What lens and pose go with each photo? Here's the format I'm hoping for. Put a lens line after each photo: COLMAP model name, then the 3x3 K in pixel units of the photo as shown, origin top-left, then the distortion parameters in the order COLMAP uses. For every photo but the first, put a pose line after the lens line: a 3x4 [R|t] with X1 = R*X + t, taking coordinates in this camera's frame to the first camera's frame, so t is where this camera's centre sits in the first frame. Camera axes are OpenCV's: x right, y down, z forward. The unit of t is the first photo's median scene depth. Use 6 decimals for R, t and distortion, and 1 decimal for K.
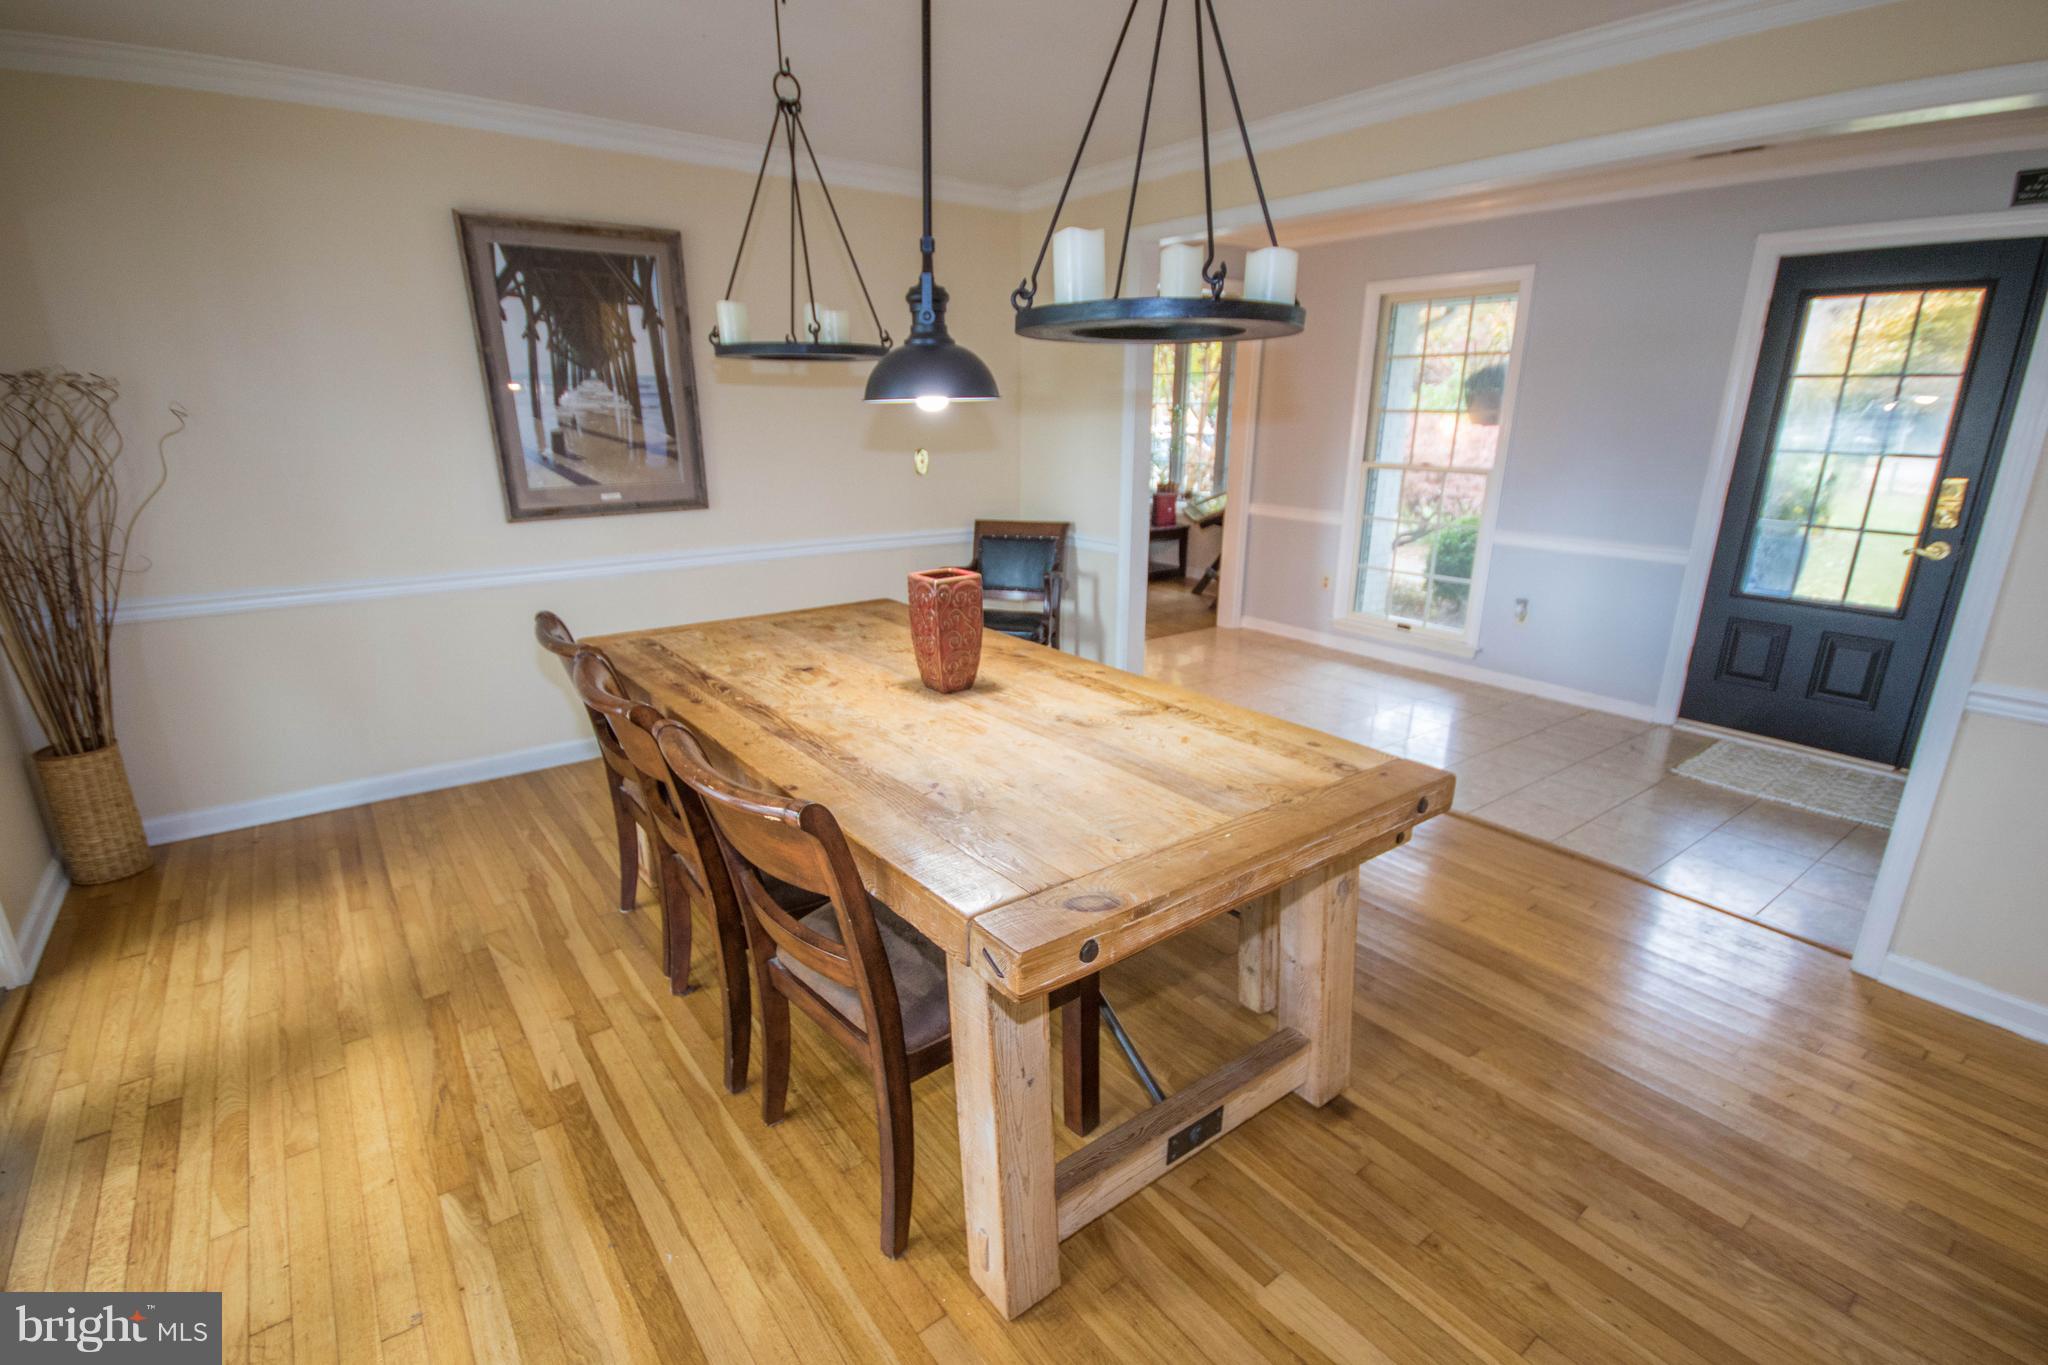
lens RADIAL K [[965.5, 0, 1032.8], [0, 965.5, 697.0], [0, 0, 1]] dist [0.006066, -0.008168]
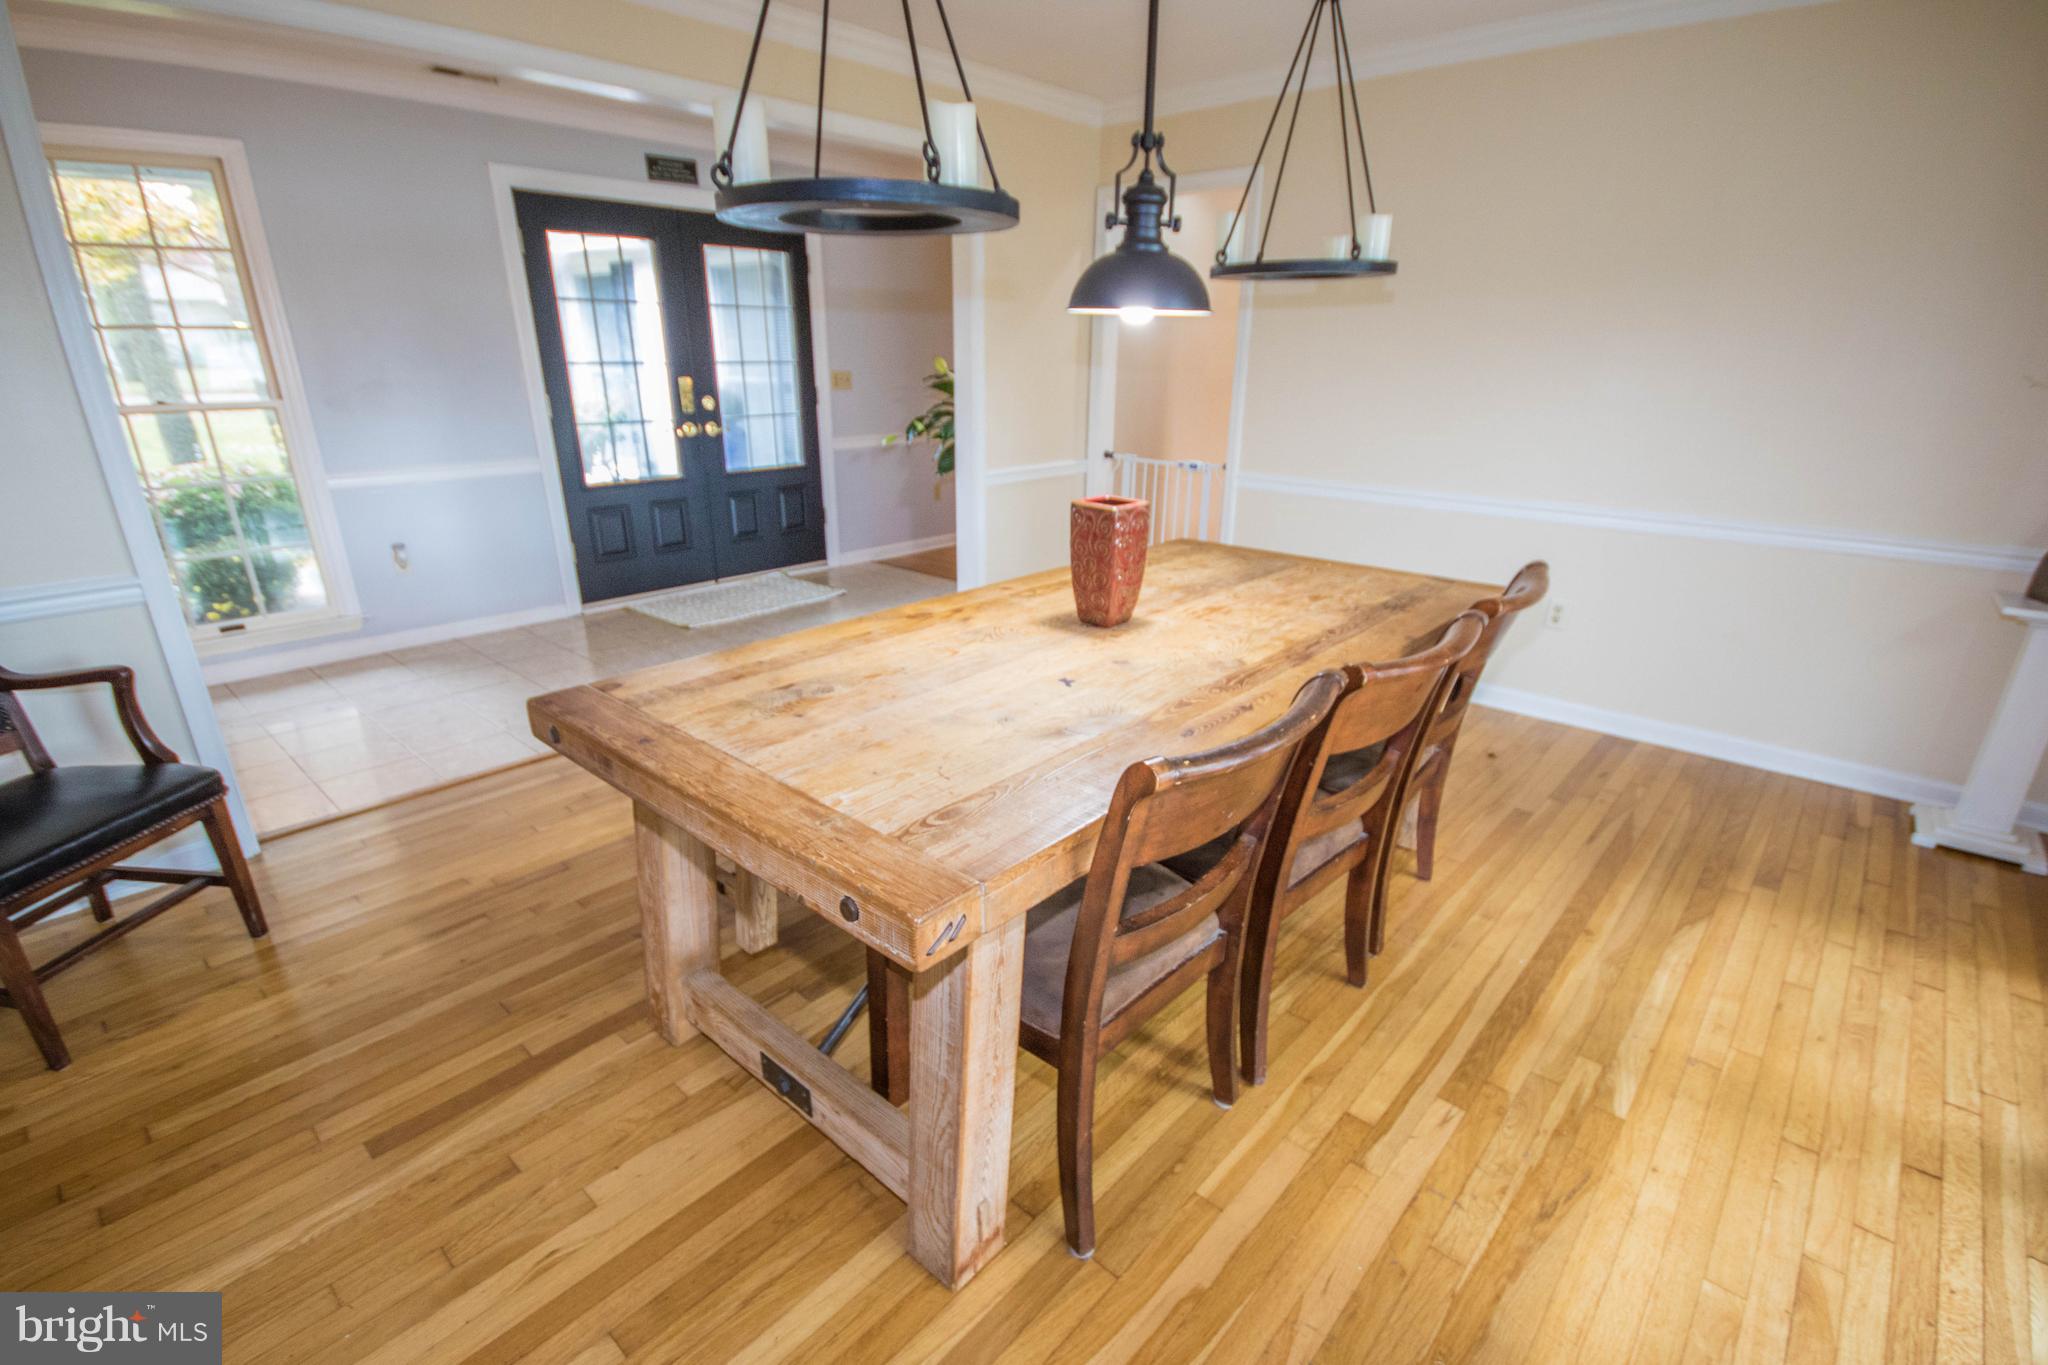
lens RADIAL K [[965.5, 0, 1039.8], [0, 965.5, 692.1], [0, 0, 1]] dist [0.006066, -0.008168]
pose [[-0.194818, -0.337392, 0.920984, -1.069683], [0.271732, 0.883657, 0.381198, -0.361018], [-0.942448, 0.324525, -0.080472, 1.267918]]
